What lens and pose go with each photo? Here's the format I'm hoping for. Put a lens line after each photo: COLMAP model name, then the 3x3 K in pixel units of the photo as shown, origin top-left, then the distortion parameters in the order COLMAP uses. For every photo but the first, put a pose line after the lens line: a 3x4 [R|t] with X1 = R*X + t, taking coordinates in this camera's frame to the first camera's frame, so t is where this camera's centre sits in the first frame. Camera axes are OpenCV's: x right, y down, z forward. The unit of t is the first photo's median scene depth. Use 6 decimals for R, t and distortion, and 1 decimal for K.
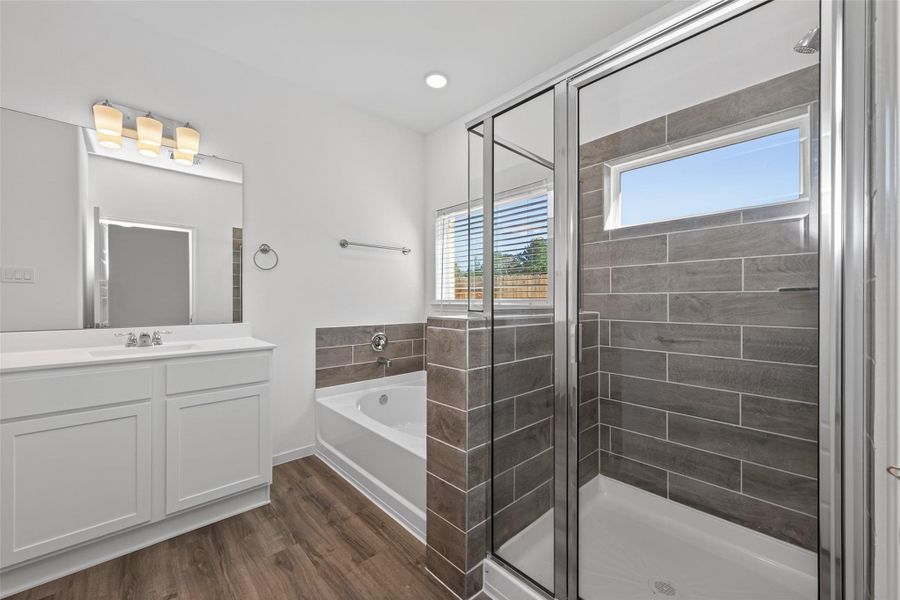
lens RADIAL K [[352.5, 0, 450.0], [0, 352.5, 300.0], [0, 0, 1]] dist [0.001862, -0.002479]
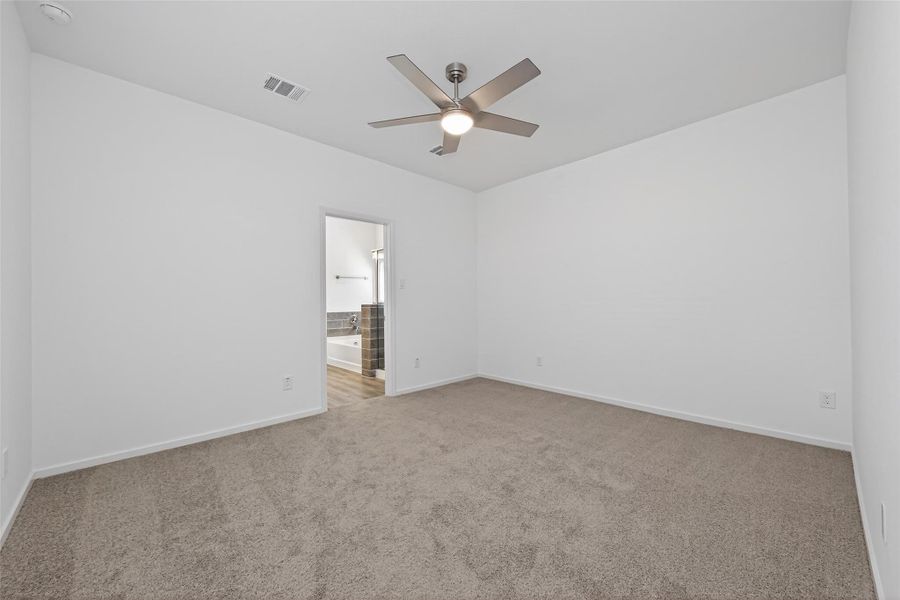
lens RADIAL K [[352.5, 0, 450.0], [0, 352.5, 300.0], [0, 0, 1]] dist [0.001862, -0.002479]
pose [[0.999924, -0.011922, 0.003023, 0.661268], [0.011944, 0.999903, -0.007216, 0.031116], [-0.002937, 0.007251, 0.999969, -2.036061]]
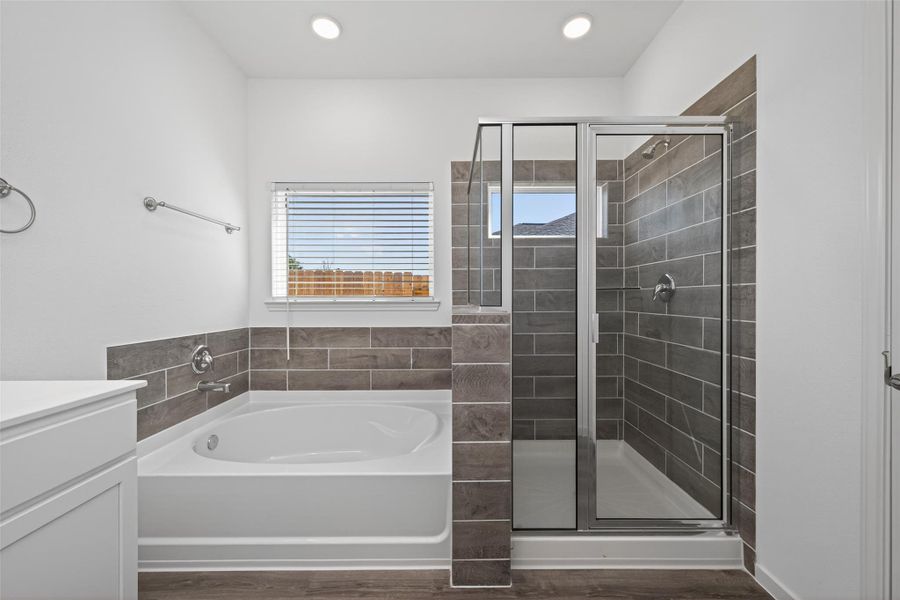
lens RADIAL K [[352.5, 0, 450.0], [0, 352.5, 300.0], [0, 0, 1]] dist [0.001862, -0.002479]
pose [[0.673922, -0.010034, 0.738734, -0.597247], [0.004750, 0.999946, 0.009249, 0.002872], [-0.738787, -0.002724, 0.673933, 0.309422]]
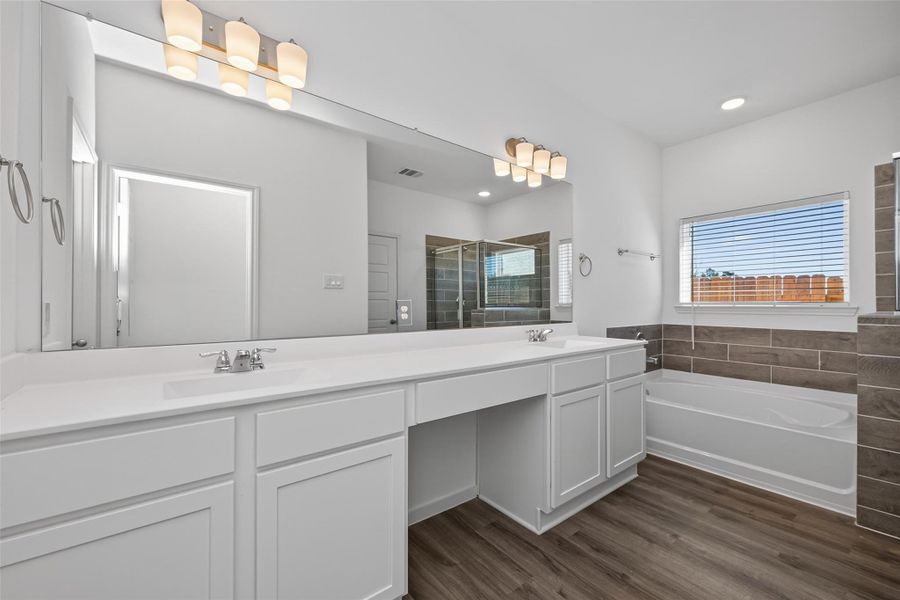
lens RADIAL K [[366.7, 0, 465.3], [0, 366.7, 303.3], [0, 0, 1]] dist [-0.003467, -0.000487]
pose [[0.997979, -0.003233, -0.063455, -1.055462], [0.003171, 0.999994, -0.001081, 0.001829], [0.063458, 0.000877, 0.997984, -0.259797]]
